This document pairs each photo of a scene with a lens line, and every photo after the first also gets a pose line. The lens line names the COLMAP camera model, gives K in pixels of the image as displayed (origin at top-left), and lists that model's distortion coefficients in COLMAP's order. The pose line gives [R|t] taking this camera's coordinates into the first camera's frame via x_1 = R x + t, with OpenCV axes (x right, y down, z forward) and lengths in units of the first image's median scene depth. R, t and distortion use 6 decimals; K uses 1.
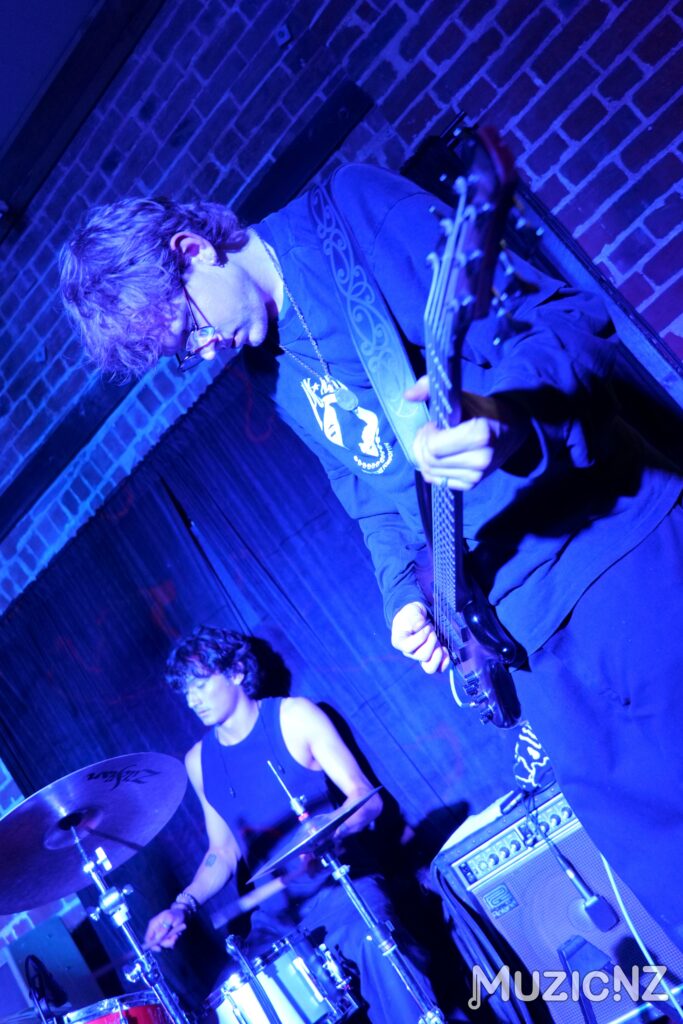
lens RADIAL K [[976.7, 0, 335.2], [0, 976.7, 514.4], [0, 0, 1]] dist [0.004413, 0.000000]
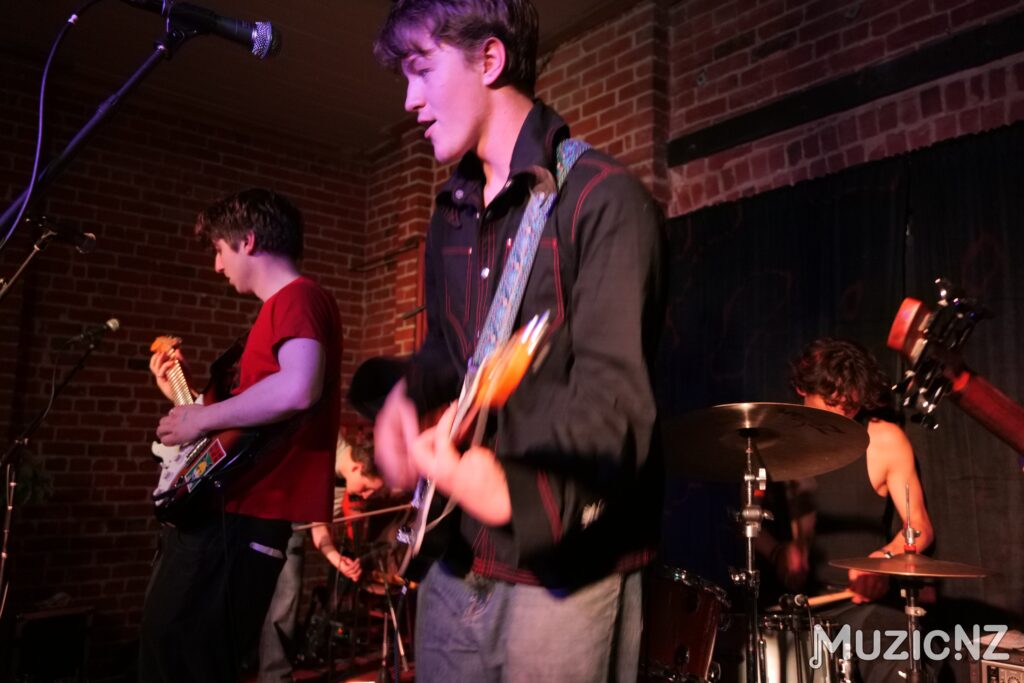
lens RADIAL K [[835.8, 0, 512.7], [0, 835.8, 338.7], [0, 0, 1]] dist [0.009545, -0.013666]
pose [[0.780307, 0.553724, -0.290707, -0.194066], [-0.480243, 0.828288, 0.288629, 0.059294], [0.400610, -0.085609, 0.912241, 0.024924]]
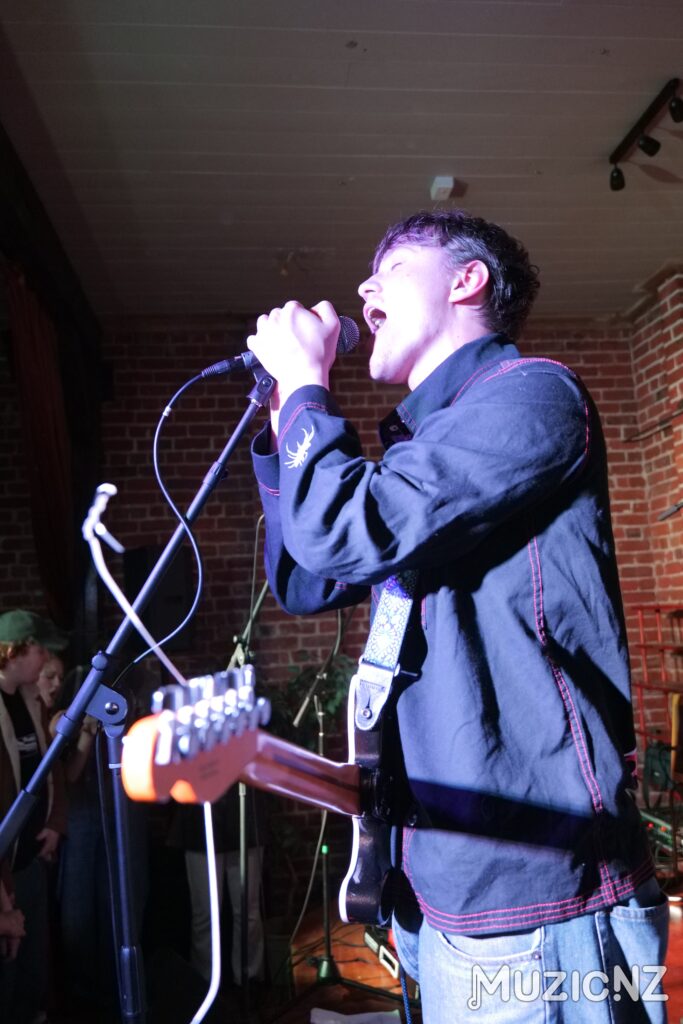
lens RADIAL K [[835.8, 0, 344.9], [0, 835.8, 505.6], [0, 0, 1]] dist [0.009545, -0.013666]
pose [[0.576633, 0.463963, -0.672483, -0.194884], [-0.130396, 0.864821, 0.484852, -0.036385], [0.806531, -0.191892, 0.559183, 0.127288]]
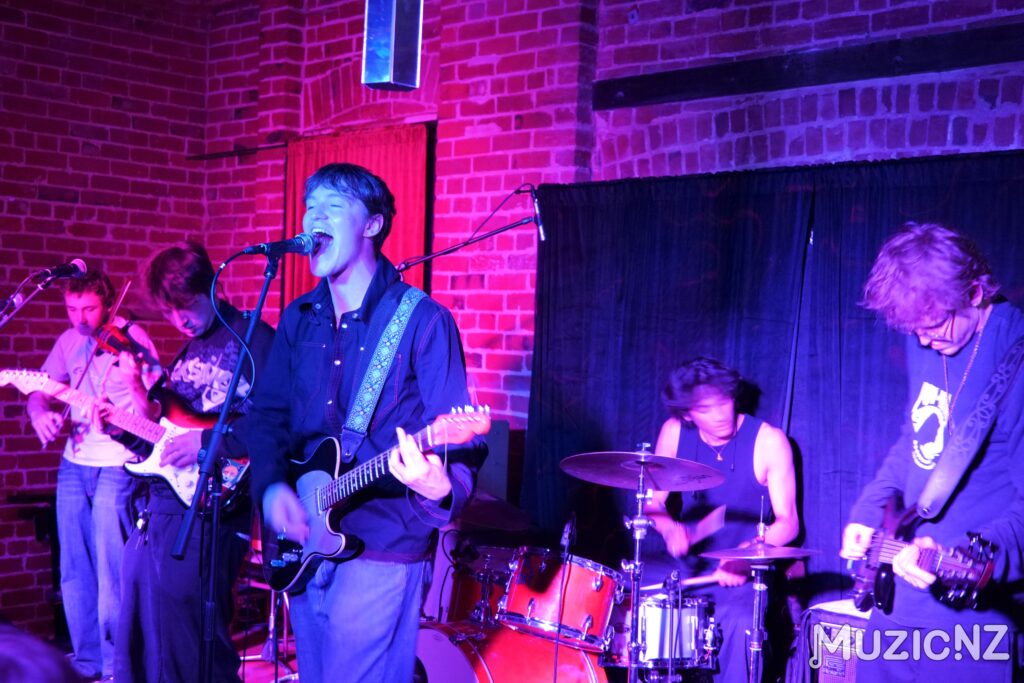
lens RADIAL K [[1374.7, 0, 519.2], [0, 1374.7, 347.0], [0, 0, 1]] dist [0.030533, 0.000000]
pose [[0.792578, 0.603521, -0.087080, -0.251720], [-0.544199, 0.764521, 0.345479, -0.323097], [0.275078, -0.226430, 0.934378, -0.710020]]
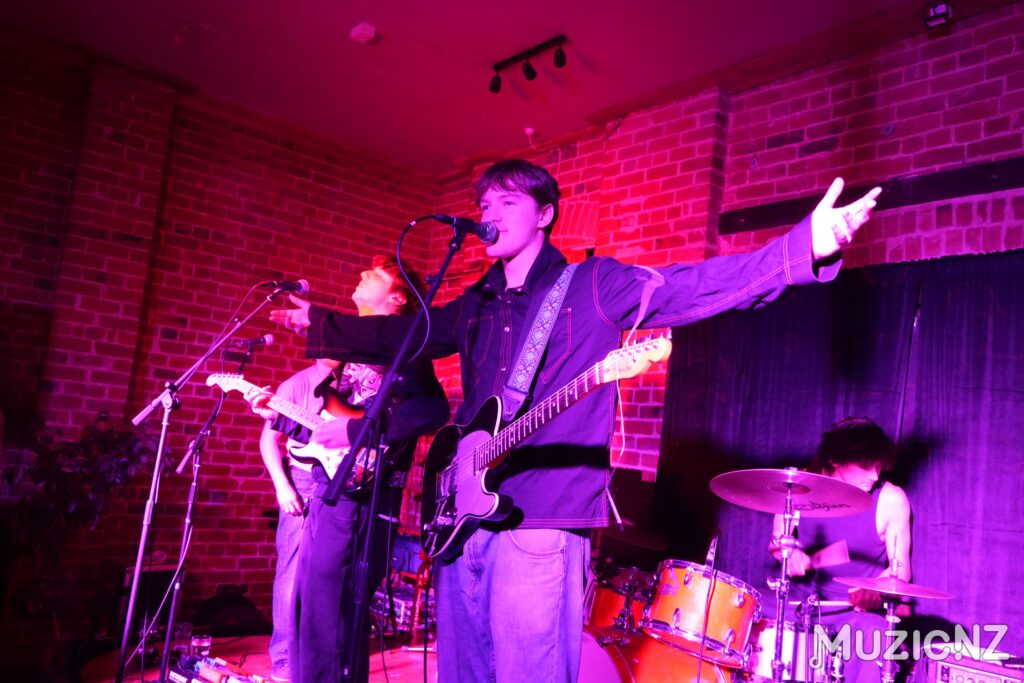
lens RADIAL K [[855.5, 0, 512.2], [0, 855.5, 342.0], [0, 0, 1]] dist [0.018692, -0.021334]
pose [[0.731823, 0.622639, -0.277050, -0.262561], [-0.549357, 0.779552, 0.300841, -0.026455], [0.403290, -0.067963, 0.912545, -0.314842]]
